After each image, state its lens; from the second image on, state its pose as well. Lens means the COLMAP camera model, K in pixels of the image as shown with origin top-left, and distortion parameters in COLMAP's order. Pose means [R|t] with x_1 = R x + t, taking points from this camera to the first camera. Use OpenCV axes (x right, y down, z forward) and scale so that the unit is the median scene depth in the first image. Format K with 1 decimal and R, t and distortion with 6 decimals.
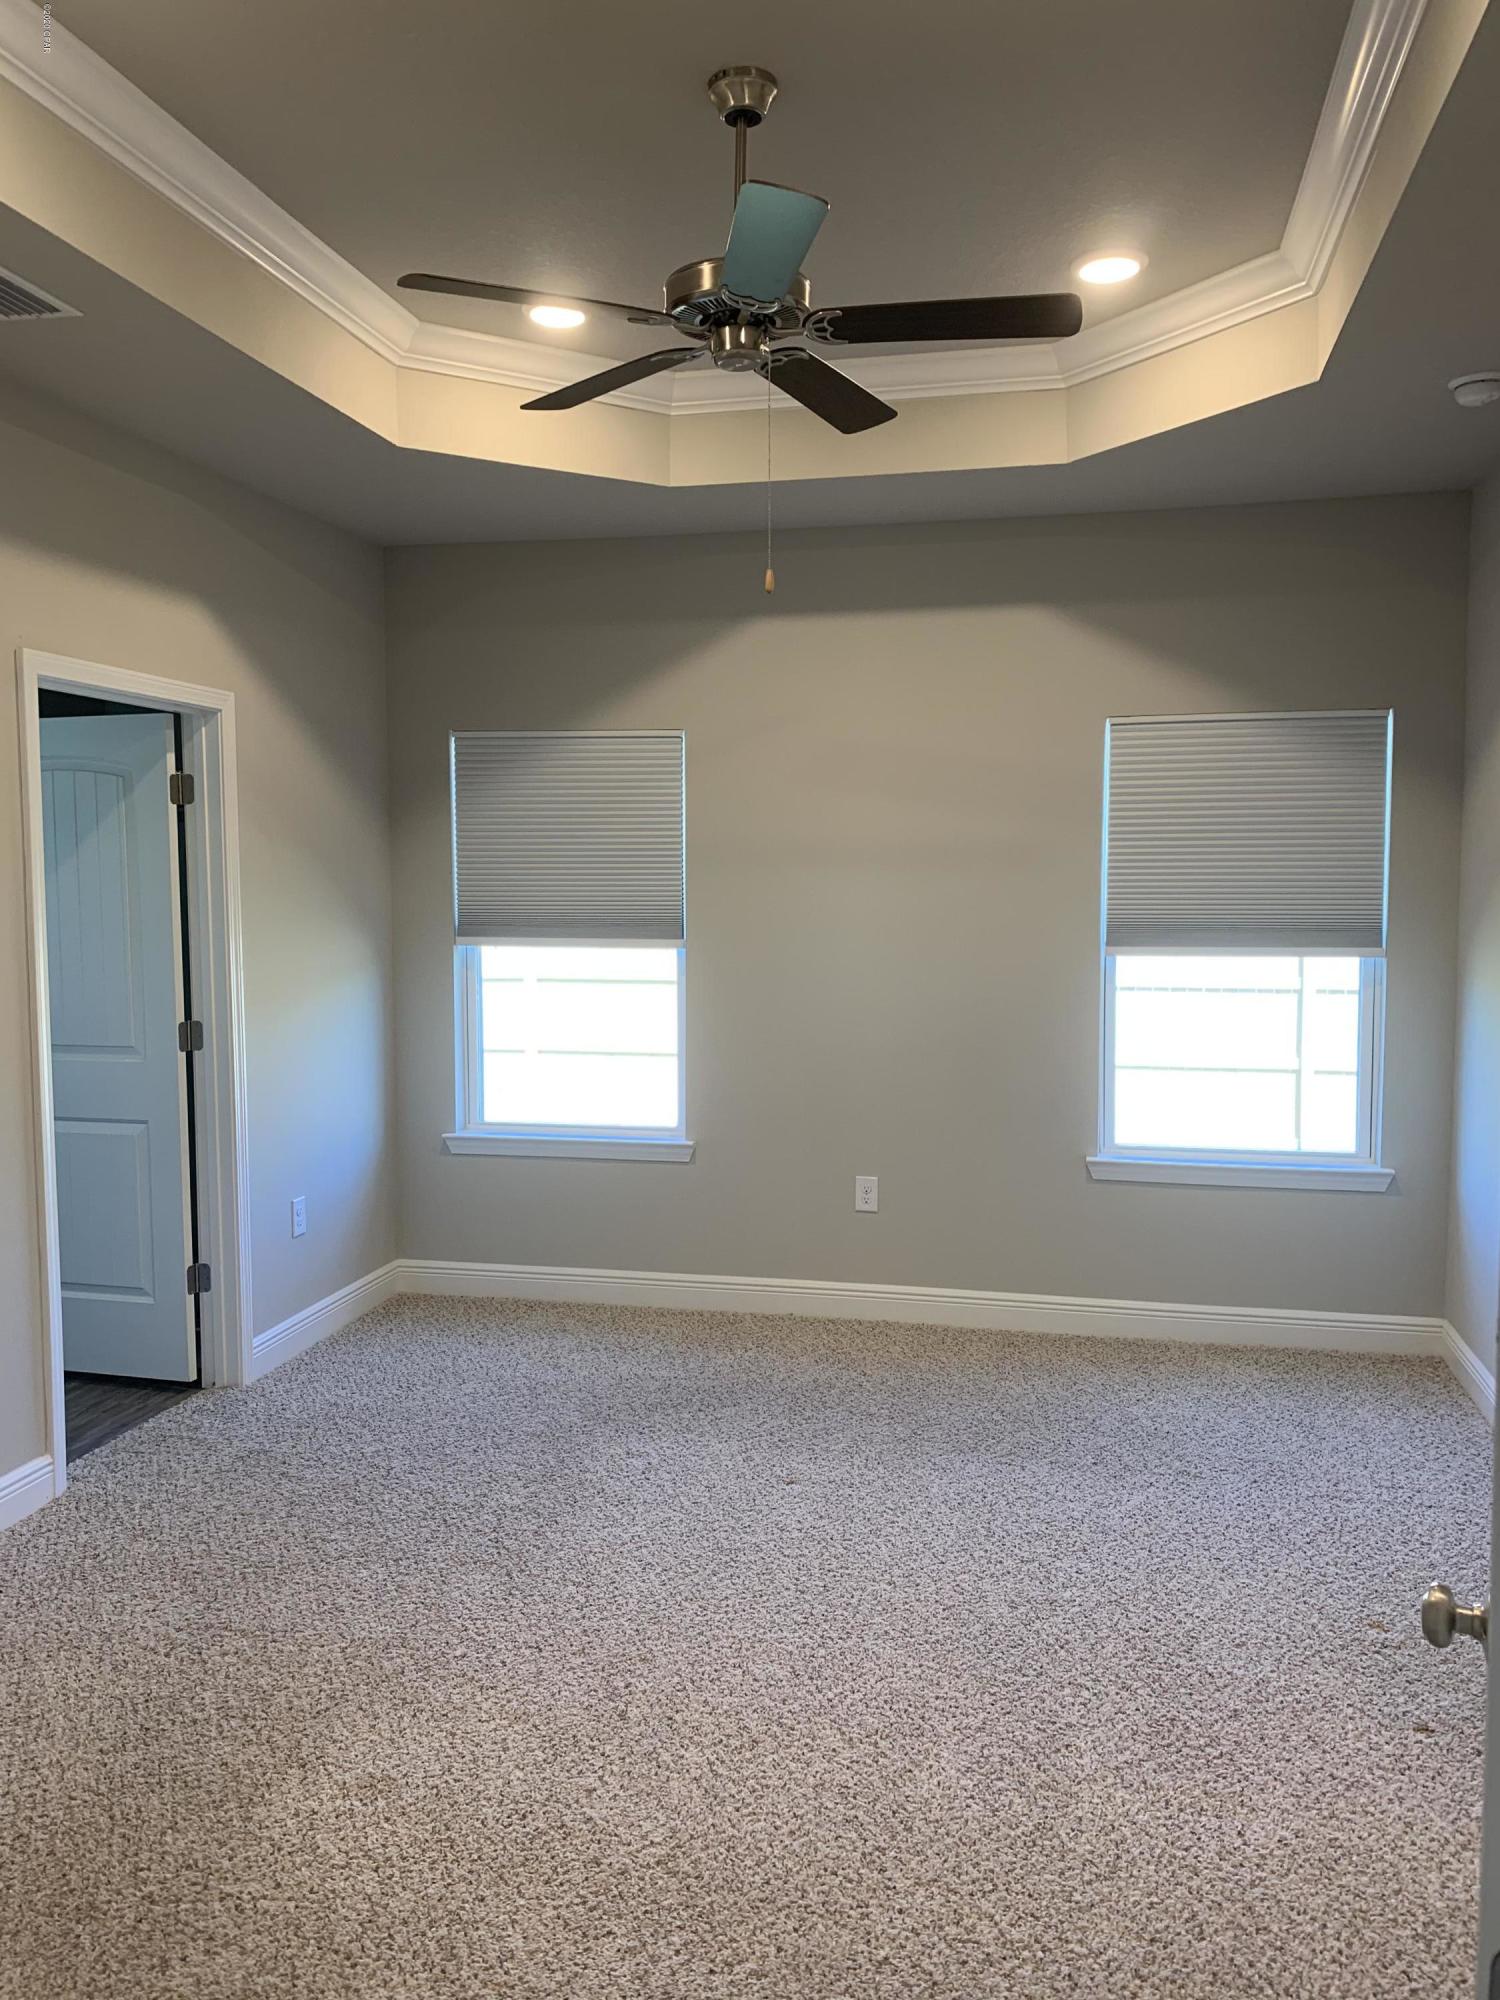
lens RADIAL K [[1542.2, 0, 767.6], [0, 1542.2, 988.3], [0, 0, 1]] dist [0.041968, -0.041089]
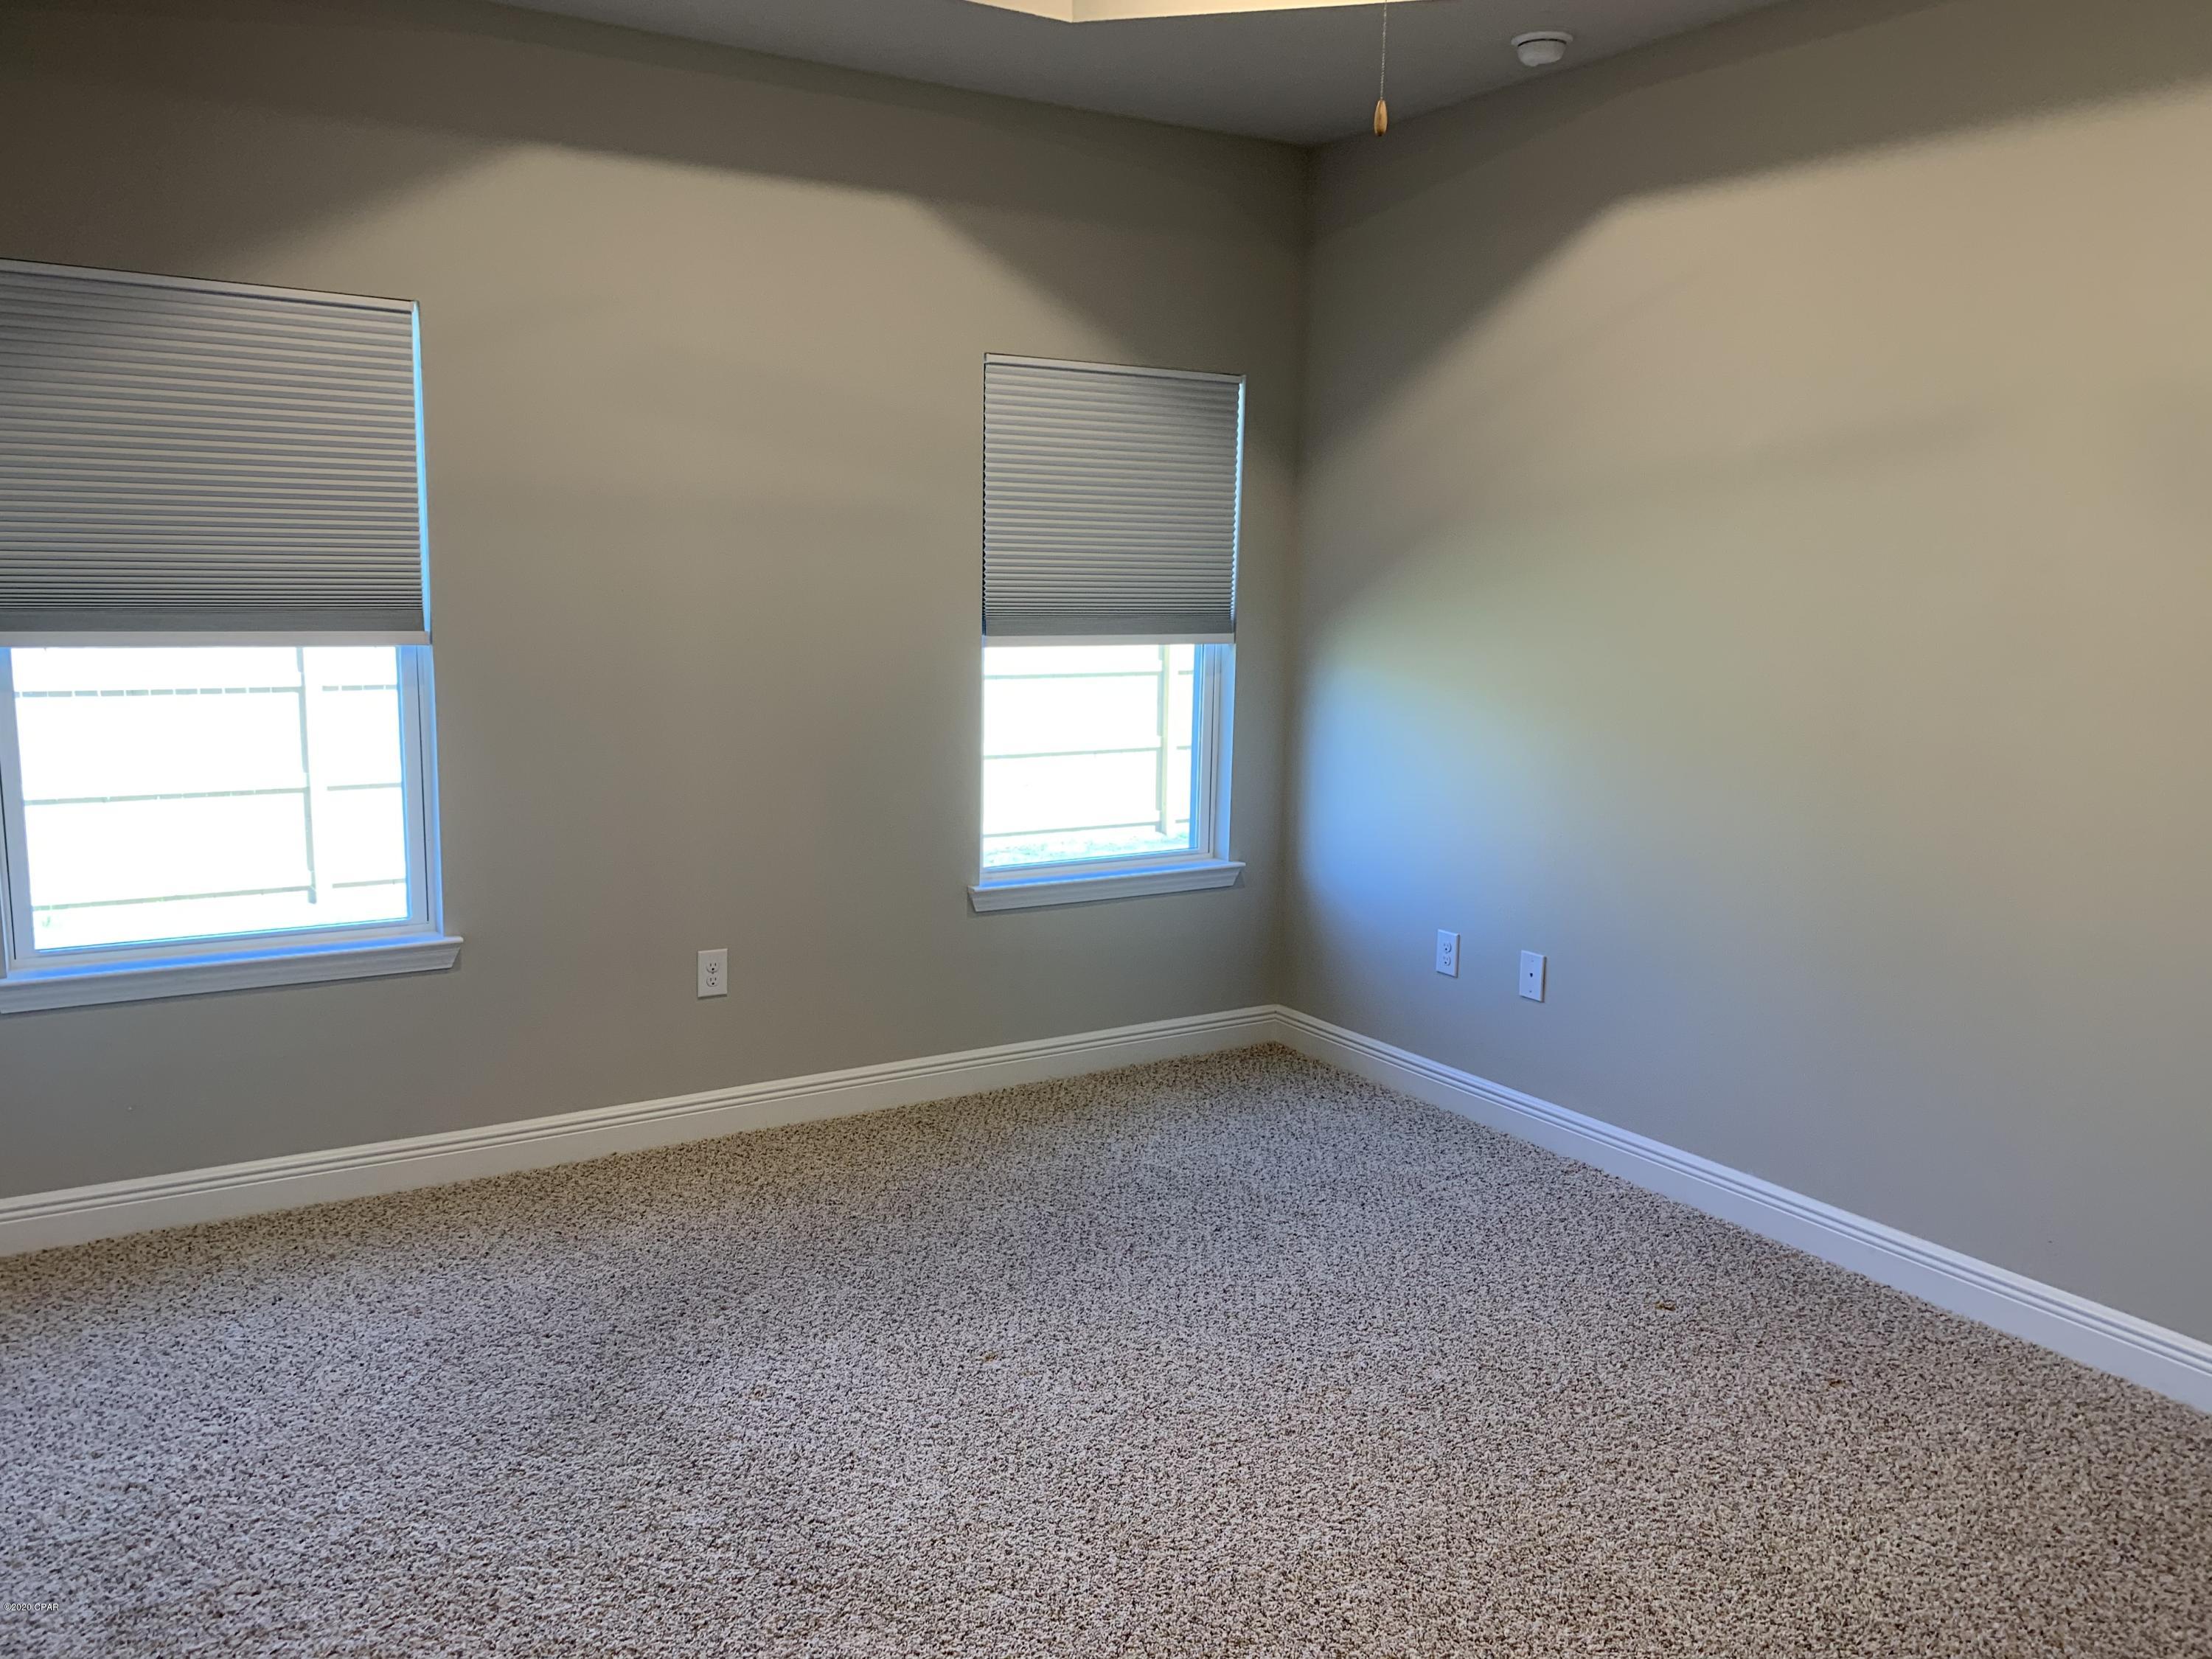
lens RADIAL K [[1705.7, 0, 1089.3], [0, 1705.7, 827.5], [0, 0, 1]] dist [0.041968, -0.041089]
pose [[0.708338, -0.093131, 0.699703, -0.403589], [0.033407, 0.994570, 0.098559, -0.012731], [-0.705083, -0.046438, 0.707603, 0.308488]]
